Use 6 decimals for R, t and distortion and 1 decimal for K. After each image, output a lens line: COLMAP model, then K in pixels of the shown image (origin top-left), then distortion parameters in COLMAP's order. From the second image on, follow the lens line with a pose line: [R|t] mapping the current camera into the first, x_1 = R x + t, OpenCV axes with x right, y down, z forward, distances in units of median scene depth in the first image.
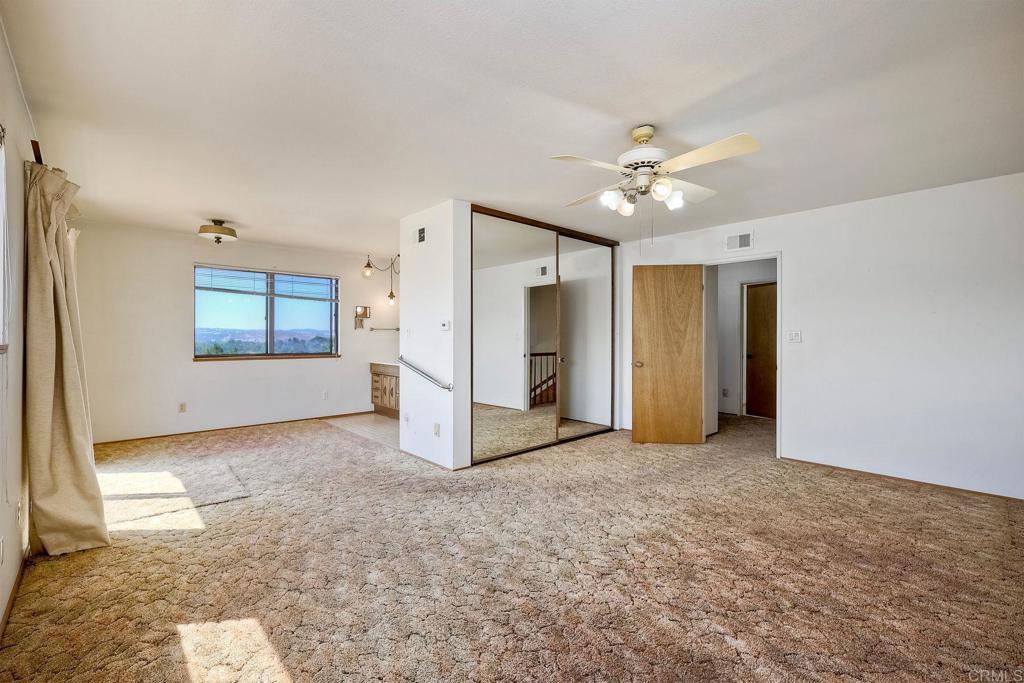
lens RADIAL K [[451.7, 0, 512.8], [0, 451.7, 337.5], [0, 0, 1]] dist [-0.000334, -0.000067]
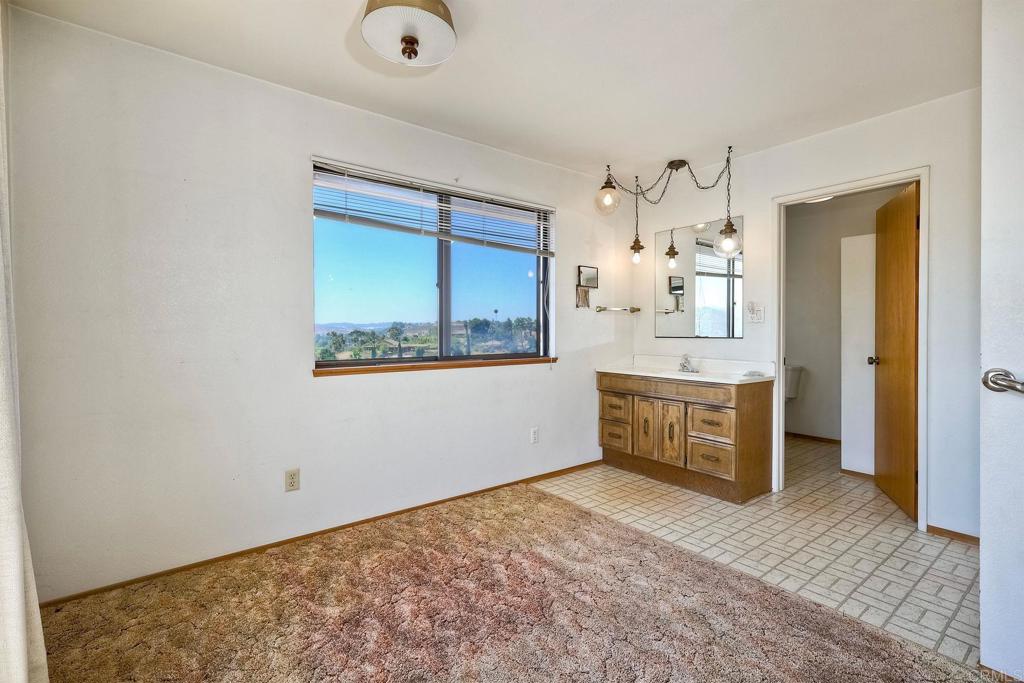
lens RADIAL K [[468.0, 0, 515.2], [0, 468.0, 336.8], [0, 0, 1]] dist [0.001410, 0.003689]
pose [[0.996893, -0.000948, -0.078759, -0.389158], [0.001937, 0.999920, 0.012474, 0.007783], [0.078741, -0.012588, 0.996816, 0.458696]]
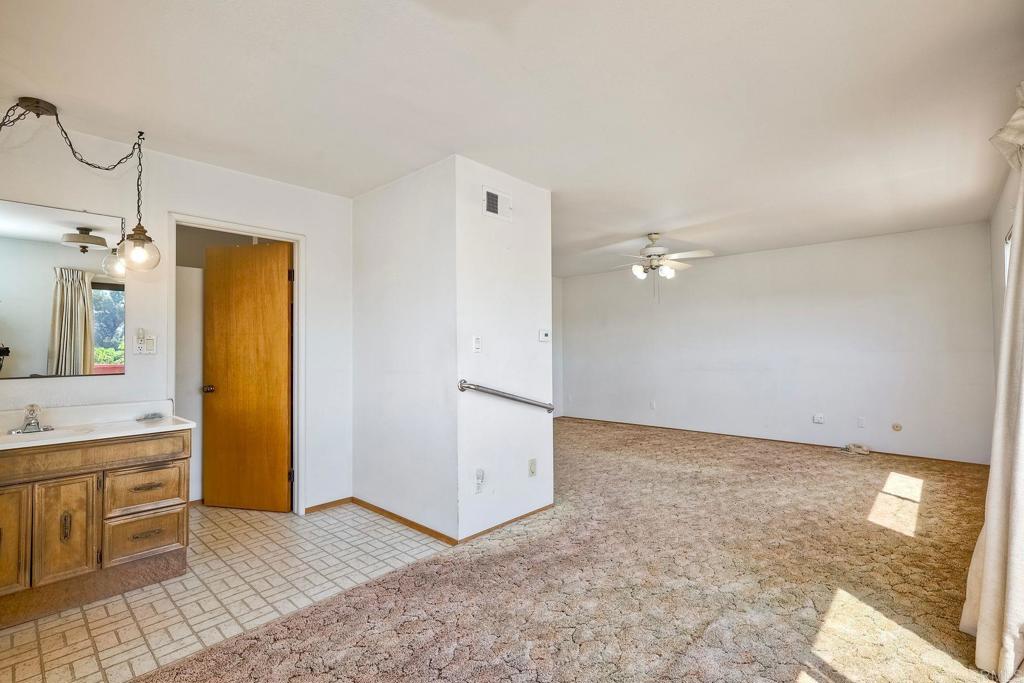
lens RADIAL K [[468.0, 0, 532.2], [0, 468.0, 324.8], [0, 0, 1]] dist [0.001410, 0.003689]
pose [[-0.109998, 0.051282, 0.992608, -0.612452], [0.012629, 0.998660, -0.050195, -0.000552], [-0.993852, 0.007014, -0.110499, 0.679197]]
